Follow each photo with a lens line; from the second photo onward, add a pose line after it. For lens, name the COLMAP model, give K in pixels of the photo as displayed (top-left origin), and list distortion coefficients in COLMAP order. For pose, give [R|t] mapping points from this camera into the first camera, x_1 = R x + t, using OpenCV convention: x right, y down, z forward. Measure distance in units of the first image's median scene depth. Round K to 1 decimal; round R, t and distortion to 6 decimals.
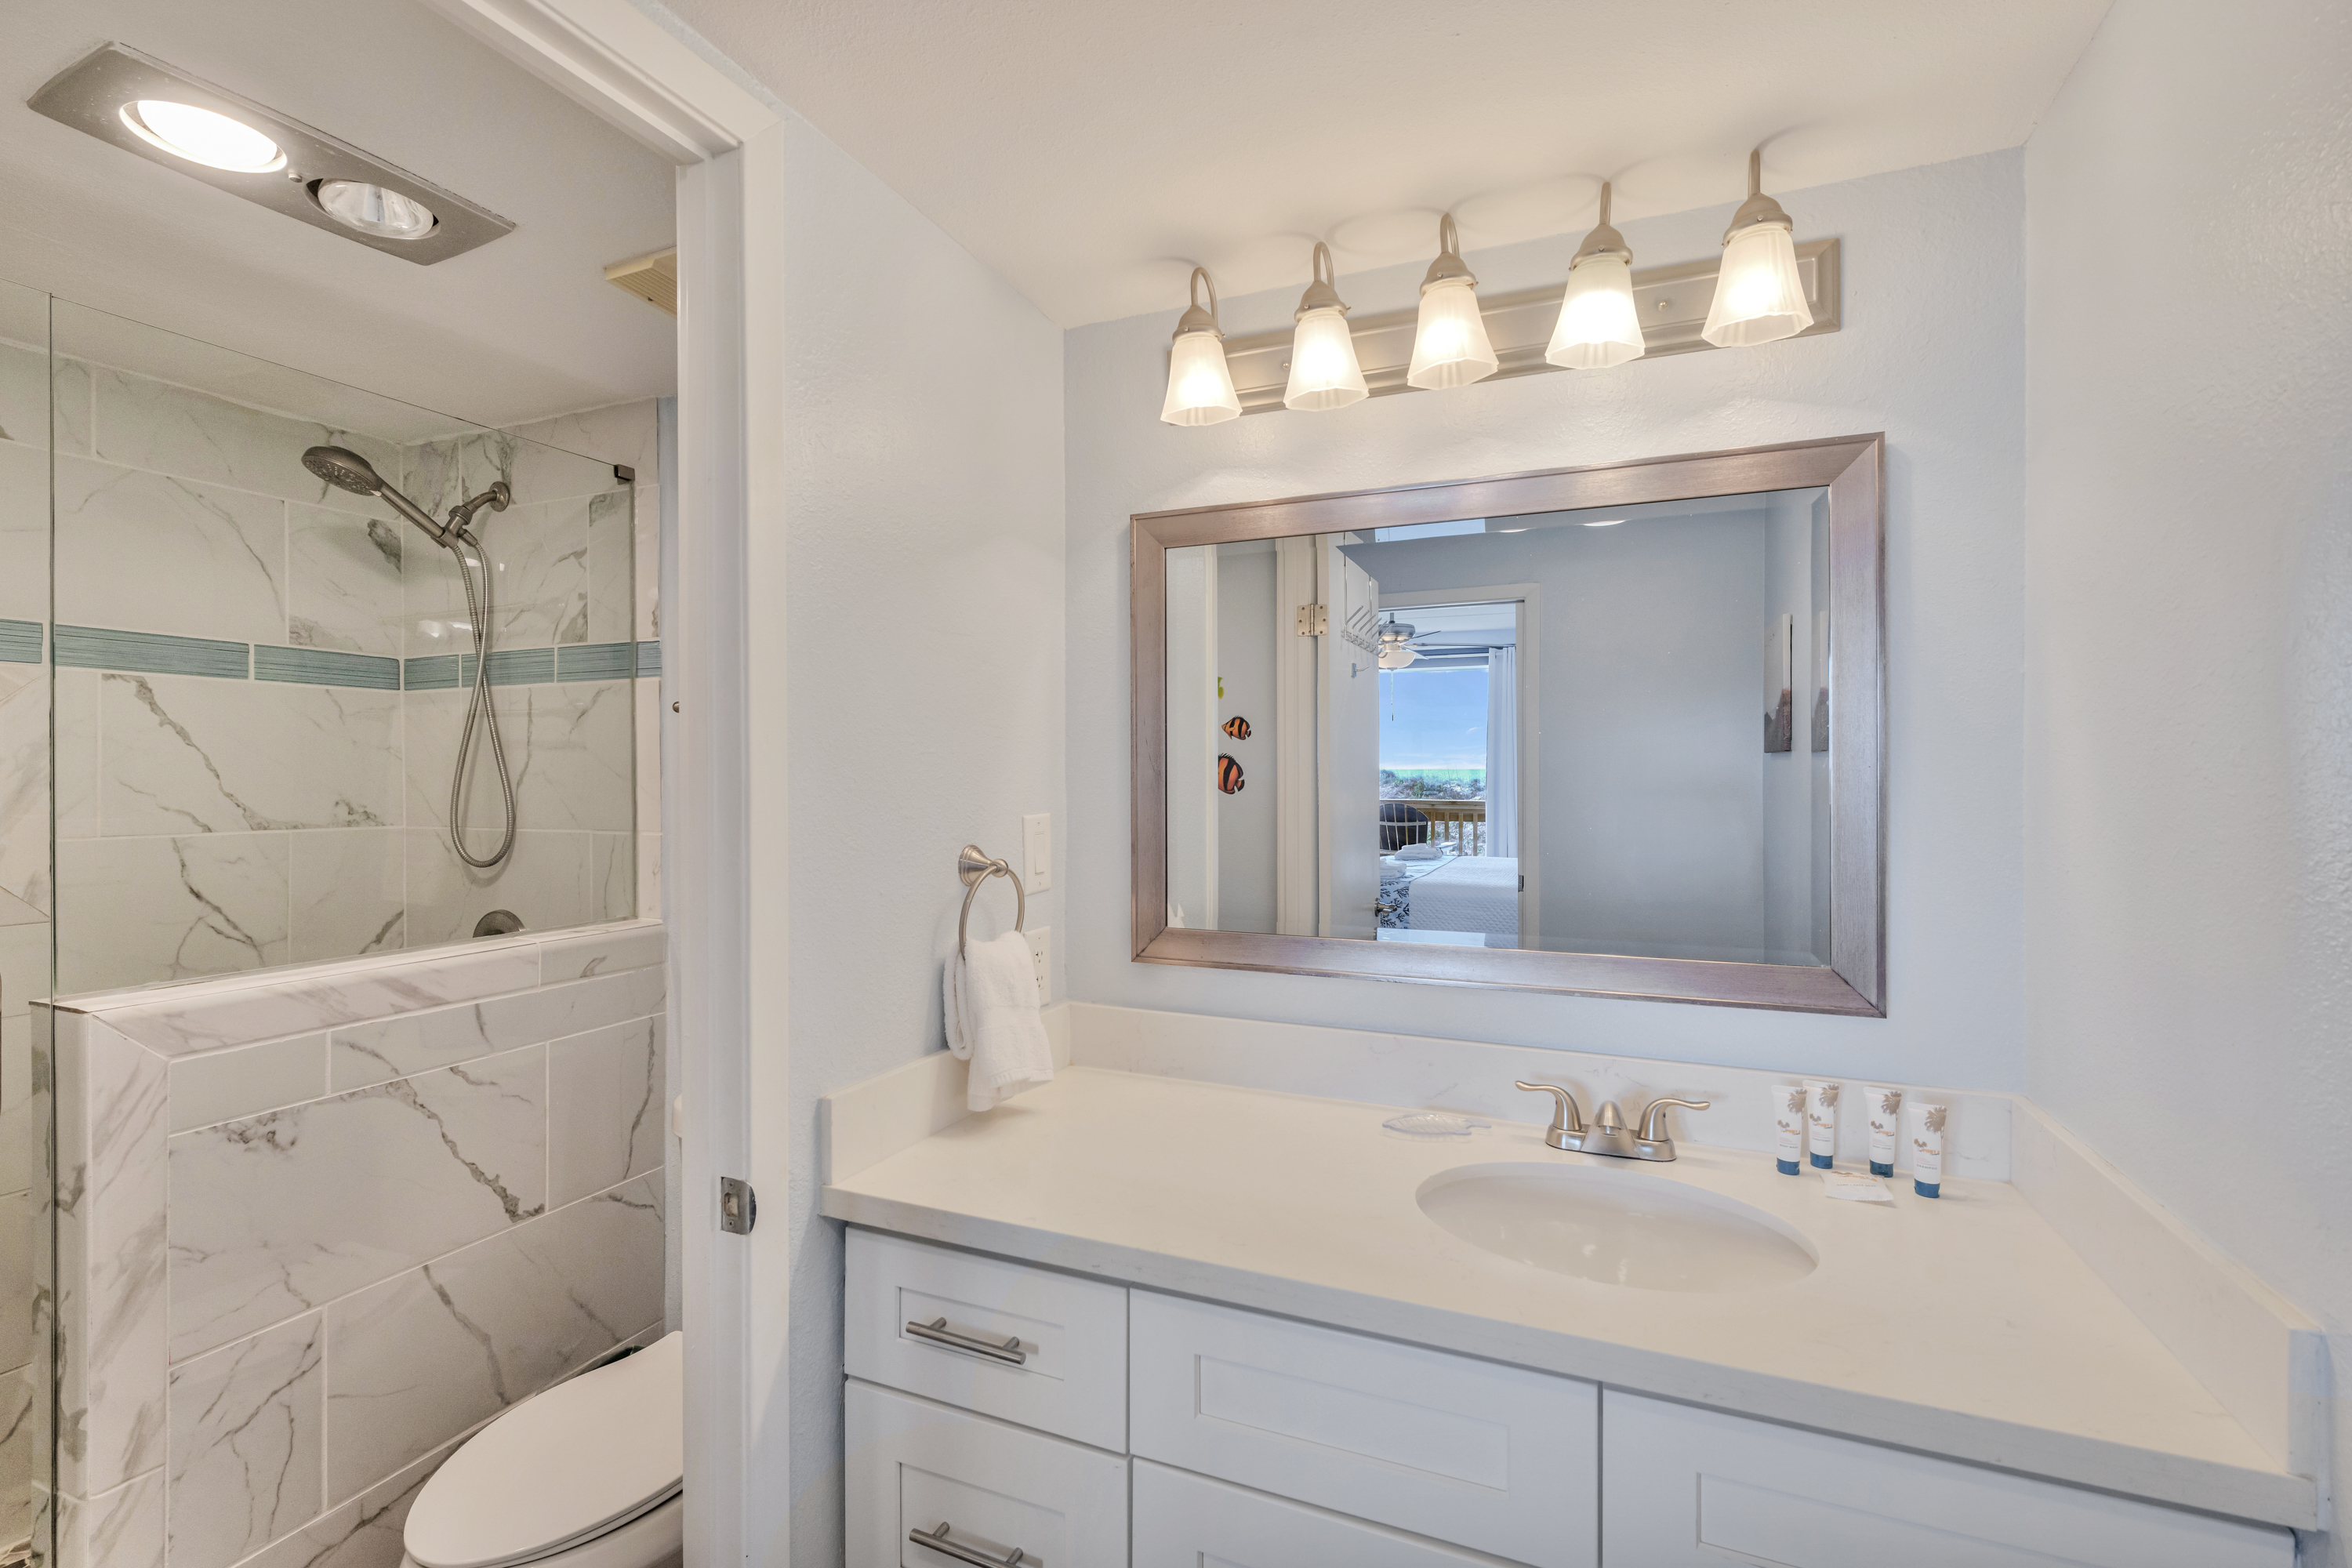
lens RADIAL K [[1035.0, 0, 1132.4], [0, 1035.0, 775.0], [0, 0, 1]] dist [0.001214, -0.000001]
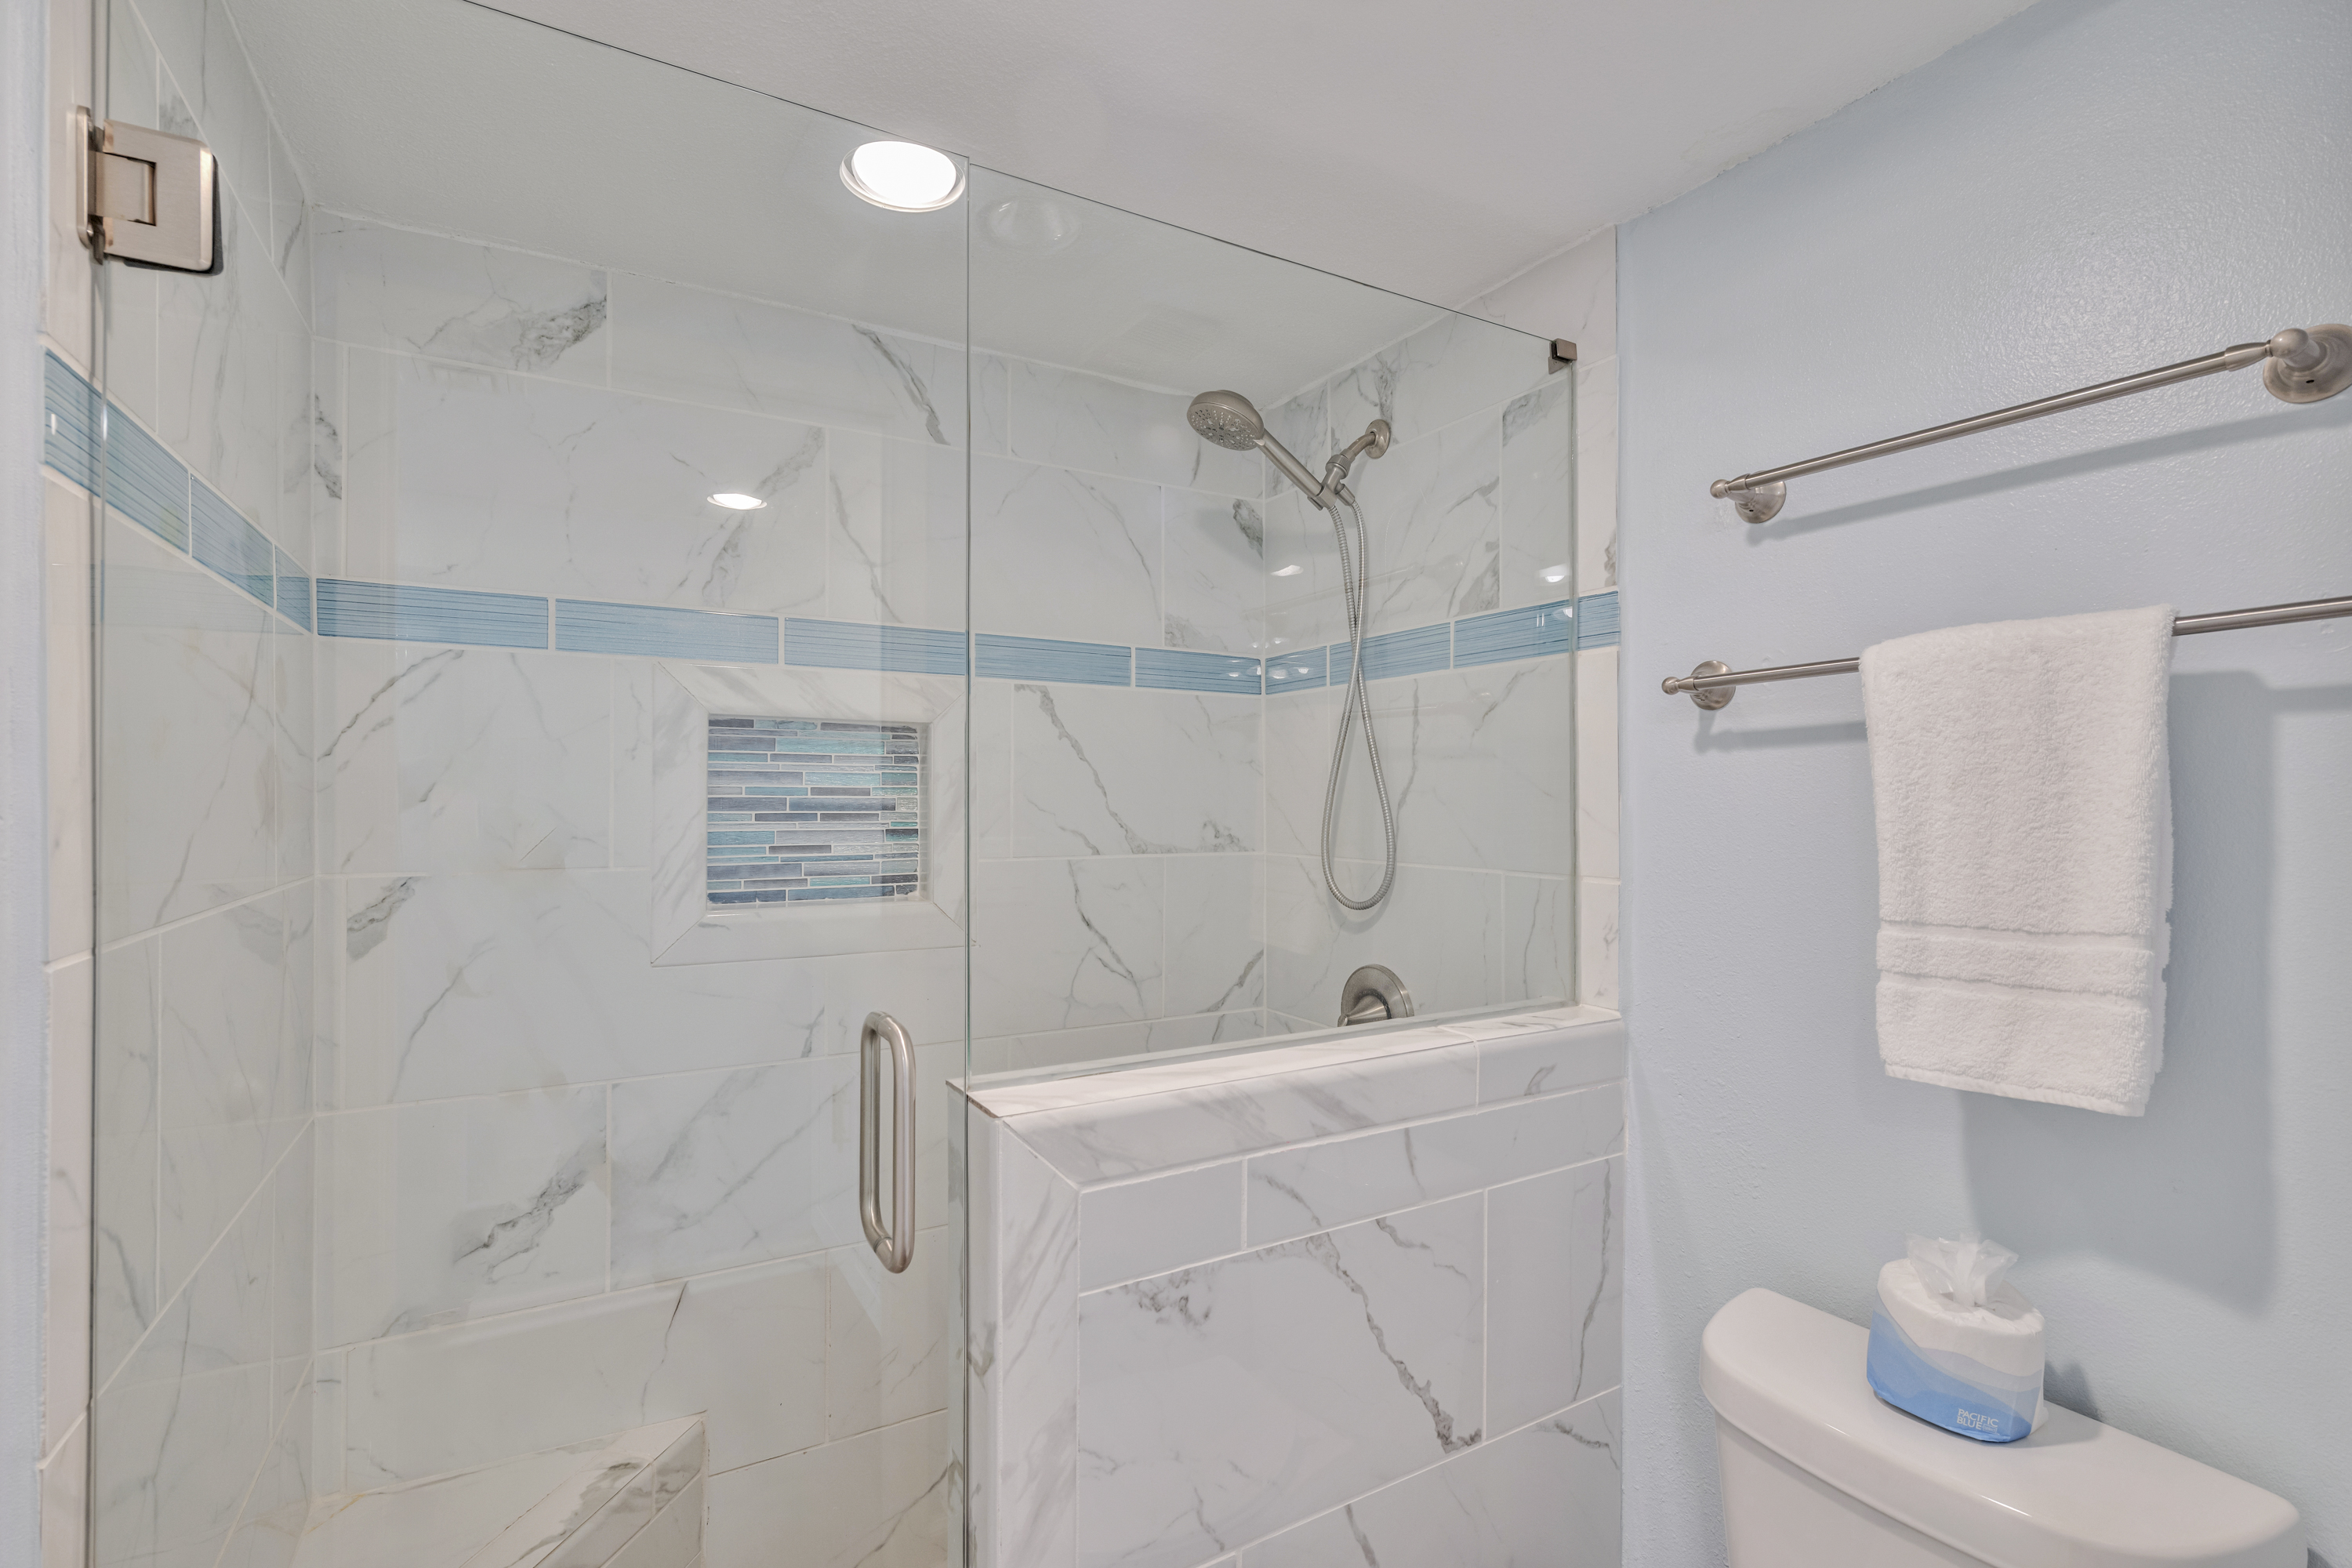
lens RADIAL K [[1035.0, 0, 1177.5], [0, 1035.0, 788.3], [0, 0, 1]] dist [0.001214, -0.000001]
pose [[0.810852, -0.000143, -0.585251, -0.302325], [-0.003667, 0.999979, -0.005325, 0.001213], [0.585239, 0.006464, 0.810835, 0.303420]]
